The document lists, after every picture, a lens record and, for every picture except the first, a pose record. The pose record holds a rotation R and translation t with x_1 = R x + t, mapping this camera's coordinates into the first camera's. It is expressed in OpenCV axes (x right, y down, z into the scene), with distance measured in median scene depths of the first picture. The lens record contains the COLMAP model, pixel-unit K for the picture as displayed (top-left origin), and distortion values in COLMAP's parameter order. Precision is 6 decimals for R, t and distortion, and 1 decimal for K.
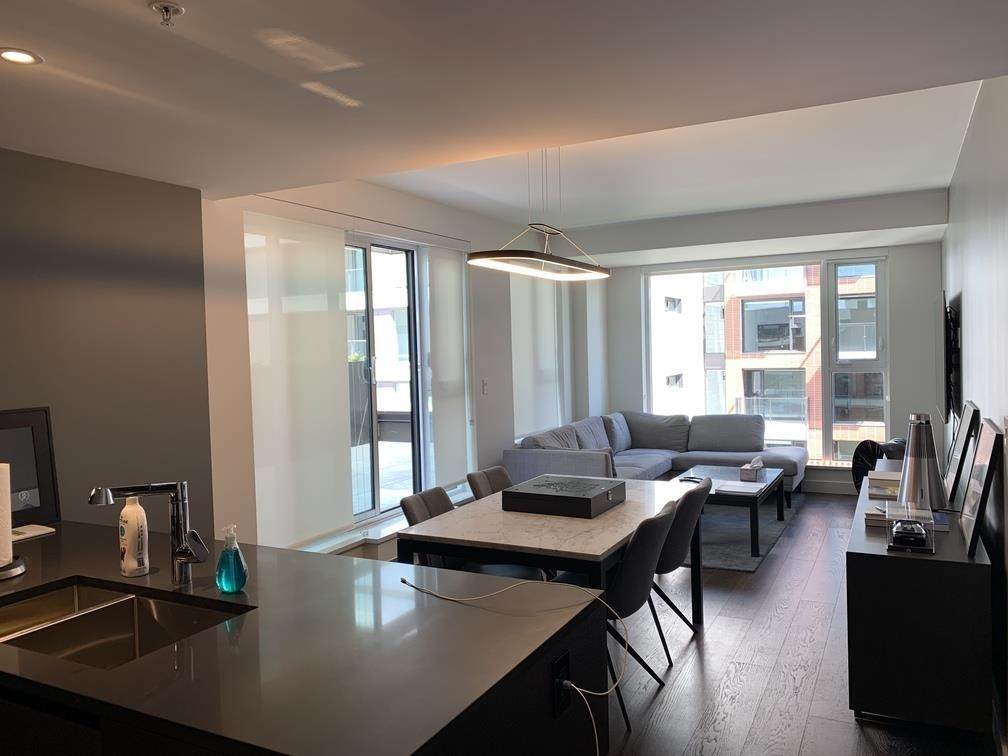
lens RADIAL K [[760.8, 0, 504.0], [0, 760.8, 378.0], [0, 0, 1]] dist [0.005799, -0.001764]
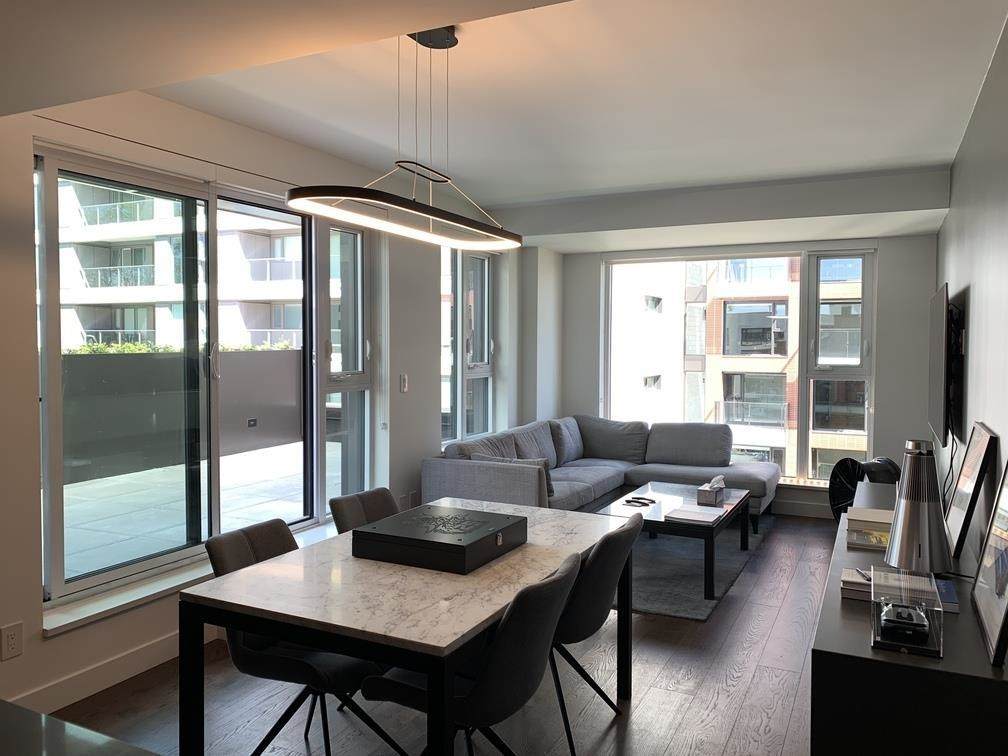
lens RADIAL K [[760.8, 0, 504.0], [0, 760.8, 378.0], [0, 0, 1]] dist [0.005799, -0.001764]
pose [[0.999343, 0.030188, 0.020070, 0.059823], [-0.030295, 0.999528, 0.005058, -0.002502], [-0.019908, -0.005663, 0.999786, 0.127558]]
